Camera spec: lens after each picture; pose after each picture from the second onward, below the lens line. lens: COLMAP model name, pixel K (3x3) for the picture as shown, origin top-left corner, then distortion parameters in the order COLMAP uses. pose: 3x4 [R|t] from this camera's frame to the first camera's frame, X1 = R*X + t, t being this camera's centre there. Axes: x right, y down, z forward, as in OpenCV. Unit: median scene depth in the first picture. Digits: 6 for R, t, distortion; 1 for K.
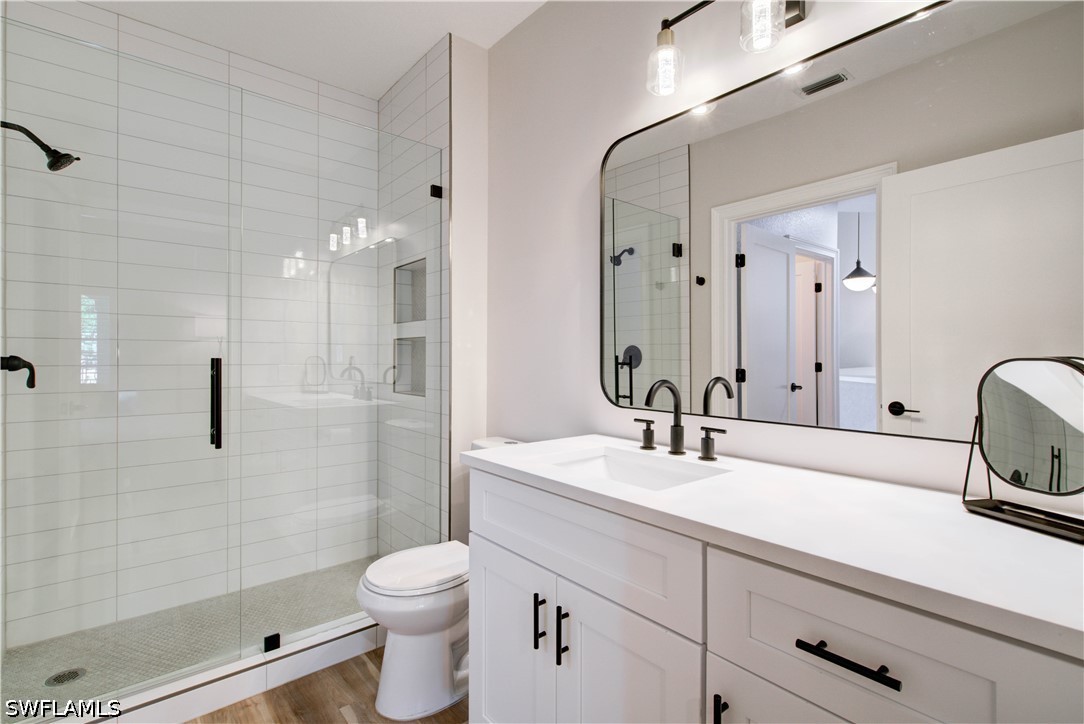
lens RADIAL K [[507.0, 0, 538.6], [0, 507.0, 359.4], [0, 0, 1]] dist [0.000914, -0.001979]
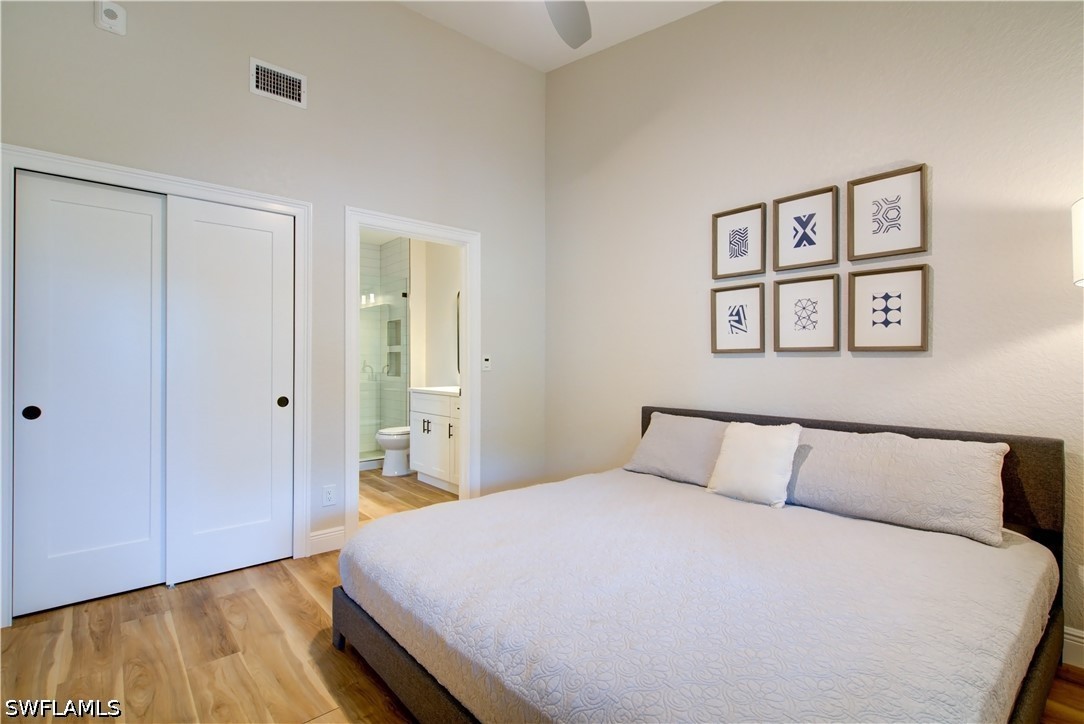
lens RADIAL K [[507.0, 0, 540.1], [0, 507.0, 360.5], [0, 0, 1]] dist [0.000914, -0.001979]
pose [[0.999913, -0.003329, 0.012757, 0.441717], [0.003450, 0.999949, -0.009468, 0.022845], [-0.012724, 0.009512, 0.999874, -1.534535]]
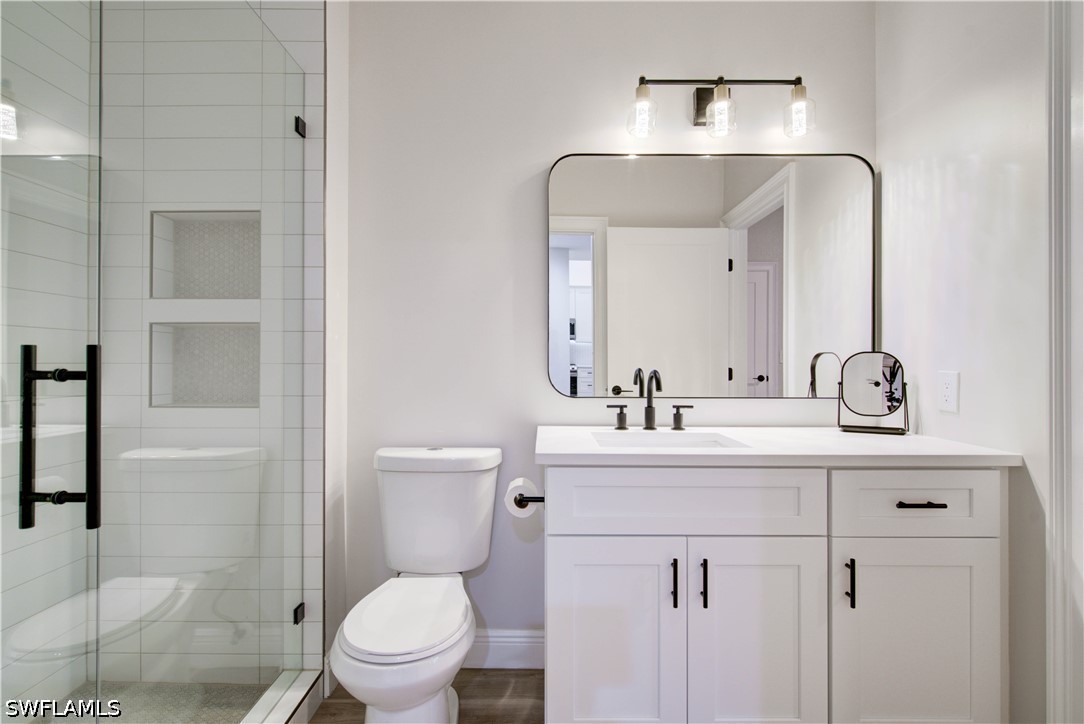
lens RADIAL K [[507.0, 0, 542.6], [0, 507.0, 361.5], [0, 0, 1]] dist [0.000914, -0.001979]
pose [[0.635418, -0.005669, 0.772148, -0.547774], [0.002099, 0.999982, 0.005615, 0.006509], [-0.772166, -0.001947, 0.635418, 0.258878]]
